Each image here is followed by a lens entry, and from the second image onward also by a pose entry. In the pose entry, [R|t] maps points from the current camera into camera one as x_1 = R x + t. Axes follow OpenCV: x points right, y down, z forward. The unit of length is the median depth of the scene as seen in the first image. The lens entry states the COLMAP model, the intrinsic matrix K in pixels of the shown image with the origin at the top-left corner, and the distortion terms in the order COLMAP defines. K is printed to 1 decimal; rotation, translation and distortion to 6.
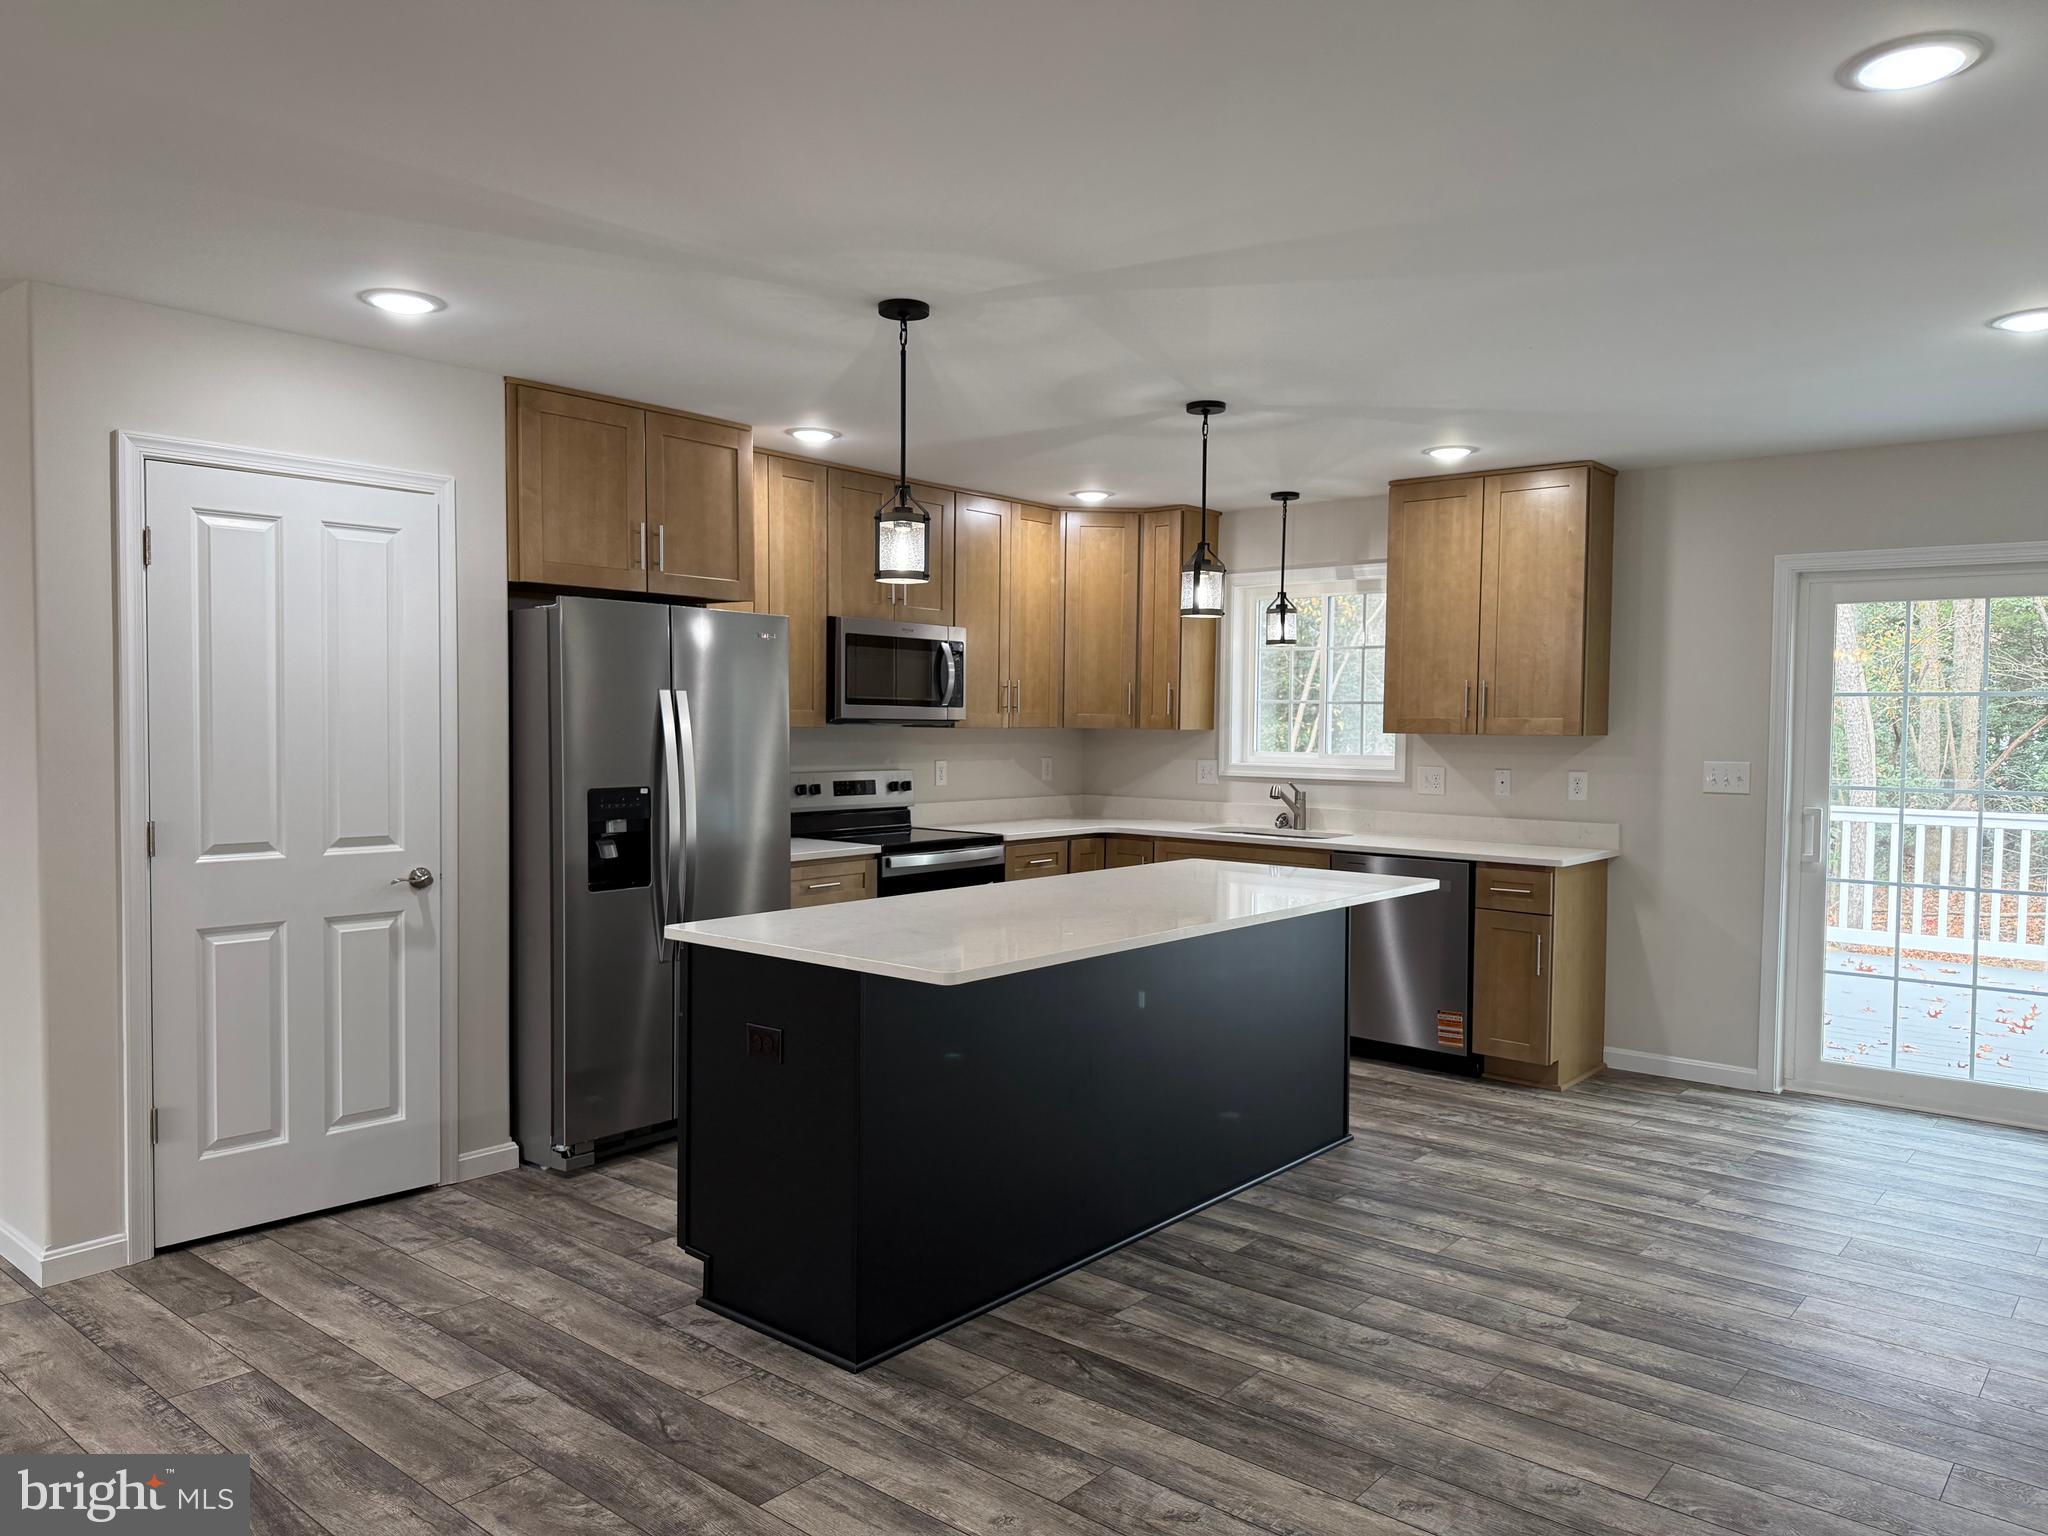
lens RADIAL K [[1454.6, 0, 1024.0], [0, 1454.6, 768.0], [0, 0, 1]] dist [0.193927, -0.385276]
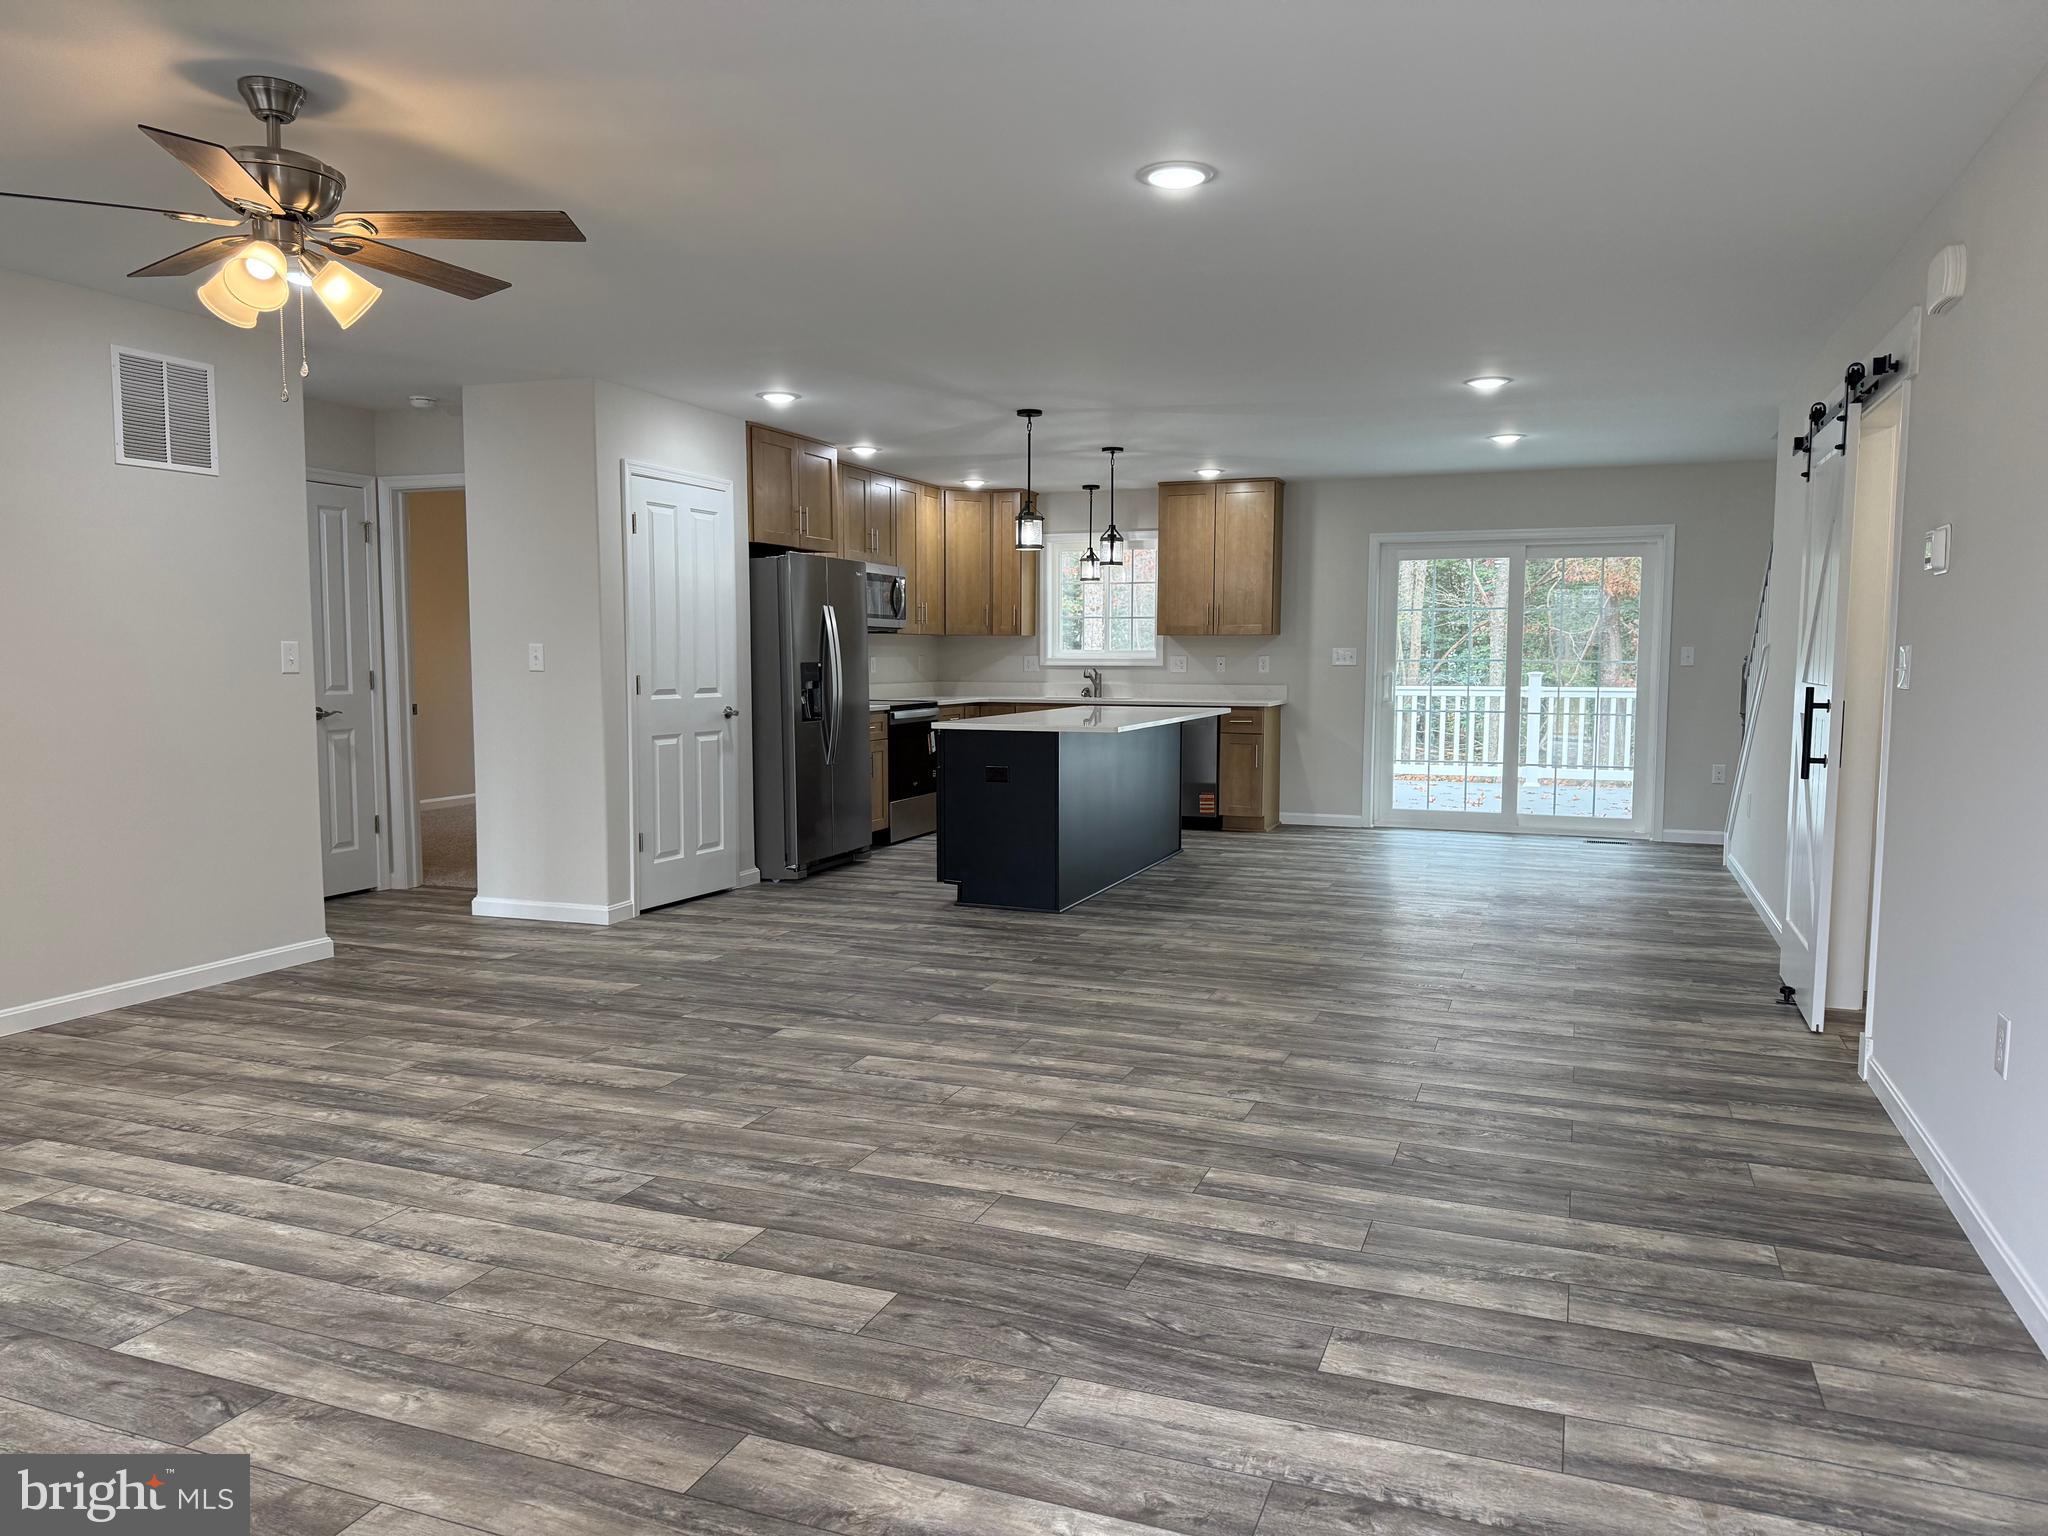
lens RADIAL K [[1440.5, 0, 1024.0], [0, 1440.5, 768.0], [0, 0, 1]] dist [0.040376, 0.000985]
pose [[0.946316, -0.034560, 0.321390, -0.444343], [0.019479, 0.998558, 0.050024, 0.043596], [-0.322655, -0.041078, 0.945625, -0.519108]]
